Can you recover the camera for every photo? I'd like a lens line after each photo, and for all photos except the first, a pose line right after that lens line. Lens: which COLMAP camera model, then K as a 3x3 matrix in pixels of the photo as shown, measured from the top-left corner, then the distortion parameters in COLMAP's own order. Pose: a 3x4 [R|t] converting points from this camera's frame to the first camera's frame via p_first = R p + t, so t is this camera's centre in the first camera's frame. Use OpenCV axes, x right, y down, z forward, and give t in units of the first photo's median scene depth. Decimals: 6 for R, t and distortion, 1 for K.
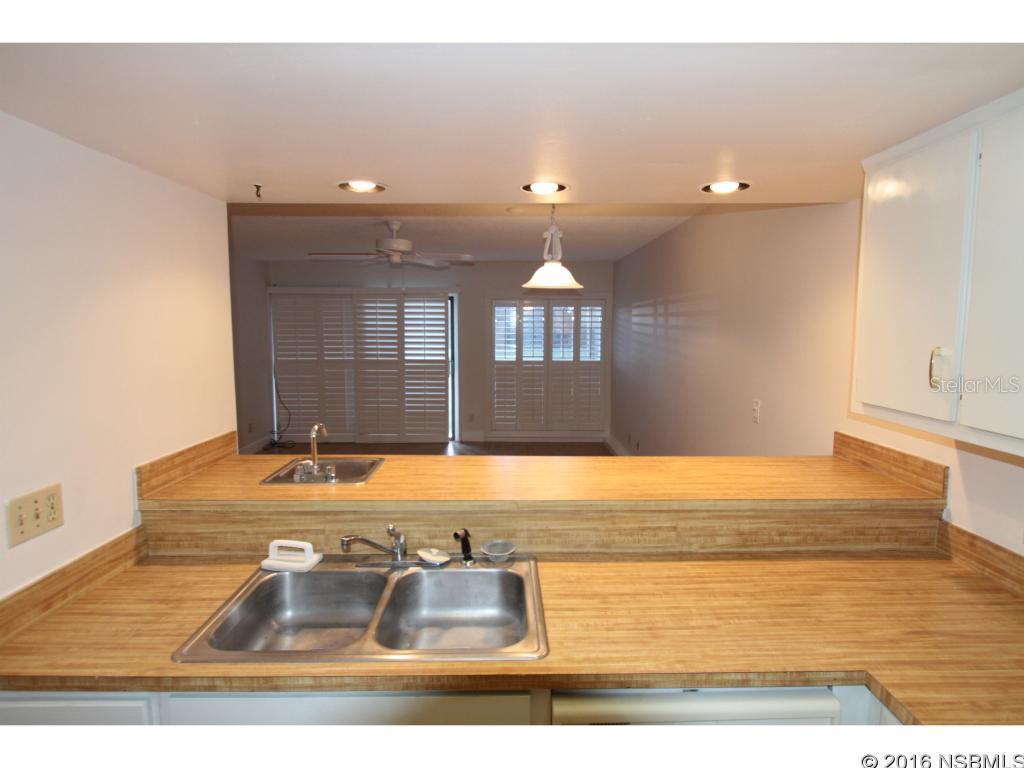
lens RADIAL K [[553.4, 0, 510.8], [0, 553.4, 383.4], [0, 0, 1]] dist [-0.007200, -0.000509]
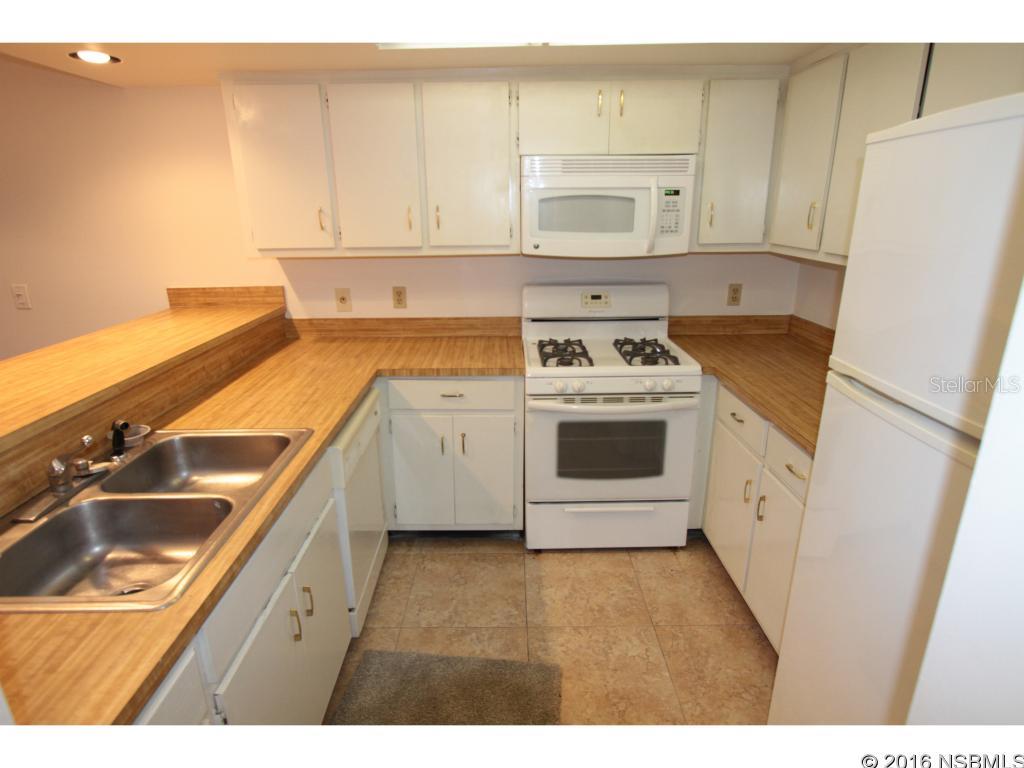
lens RADIAL K [[553.4, 0, 510.7], [0, 553.4, 382.1], [0, 0, 1]] dist [-0.007200, -0.000509]
pose [[-0.006126, -0.303242, 0.952894, -0.878623], [0.114698, 0.946410, 0.301916, 0.001516], [-0.993382, 0.111144, 0.028984, 0.296702]]
